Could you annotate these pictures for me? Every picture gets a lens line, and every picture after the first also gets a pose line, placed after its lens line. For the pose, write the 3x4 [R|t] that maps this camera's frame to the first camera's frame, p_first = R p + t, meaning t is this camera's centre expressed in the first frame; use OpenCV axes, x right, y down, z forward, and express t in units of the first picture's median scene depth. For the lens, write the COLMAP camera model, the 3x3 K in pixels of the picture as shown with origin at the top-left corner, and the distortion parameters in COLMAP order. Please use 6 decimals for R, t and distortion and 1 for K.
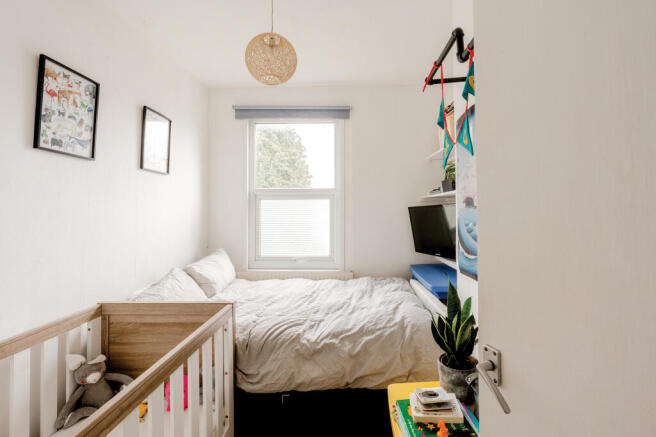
lens RADIAL K [[303.3, 0, 324.4], [0, 303.3, 210.4], [0, 0, 1]] dist [-0.001277, 0.000218]
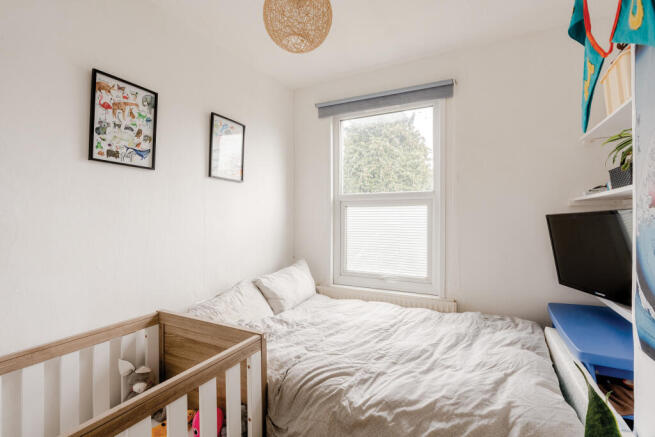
lens RADIAL K [[297.7, 0, 325.1], [0, 297.7, 220.8], [0, 0, 1]] dist [-0.003707, -0.000067]
pose [[0.906917, 0.005916, -0.421269, 0.164529], [-0.001623, 0.999943, 0.010547, -0.005533], [0.421307, -0.008881, 0.906875, 0.311126]]
